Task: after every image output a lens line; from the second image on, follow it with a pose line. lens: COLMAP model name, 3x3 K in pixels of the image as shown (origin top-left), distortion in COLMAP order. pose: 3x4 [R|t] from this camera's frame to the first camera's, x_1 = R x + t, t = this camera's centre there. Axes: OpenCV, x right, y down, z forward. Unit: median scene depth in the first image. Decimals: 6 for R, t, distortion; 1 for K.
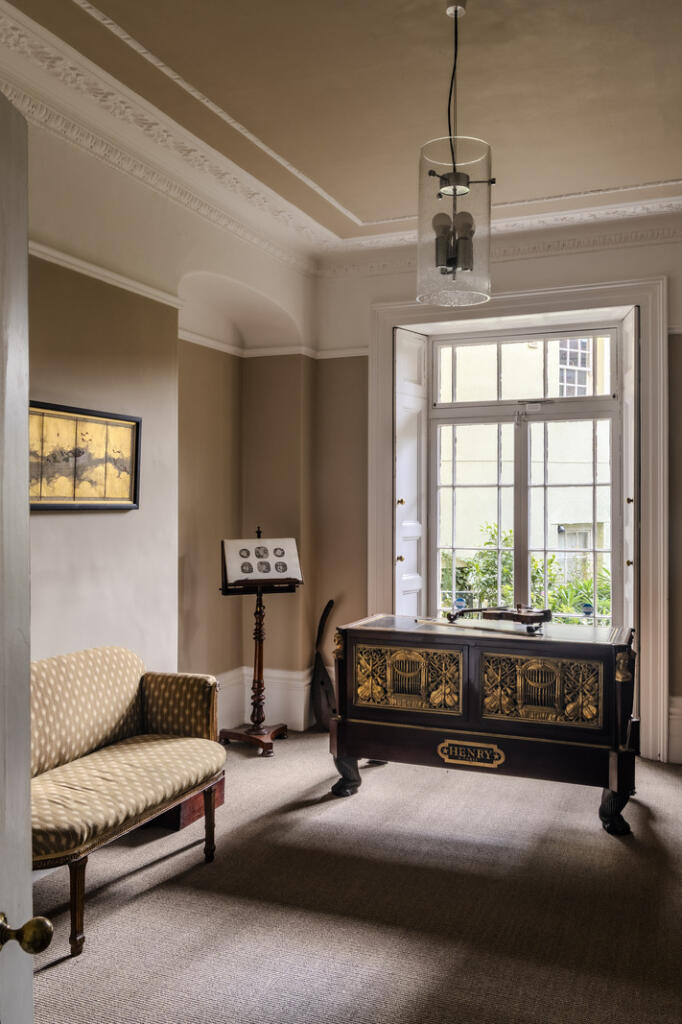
lens RADIAL K [[746.5, 0, 445.7], [0, 746.5, 511.4], [0, 0, 1]] dist [-0.040951, 0.003252]
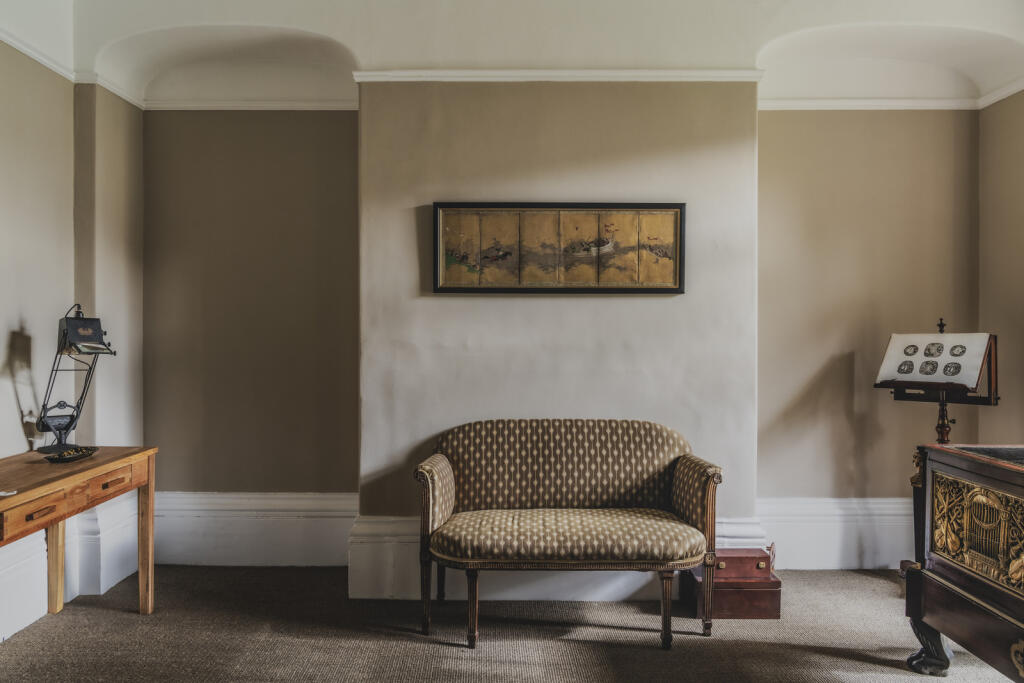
lens RADIAL K [[746.5, 0, 512.0], [0, 746.5, 341.5], [0, 0, 1]] dist [-0.040951, 0.003252]
pose [[0.358403, 0.009645, -0.933517, 0.414984], [0.000471, 0.999945, 0.010512, 0.047869], [0.933567, -0.004207, 0.358379, 0.376608]]
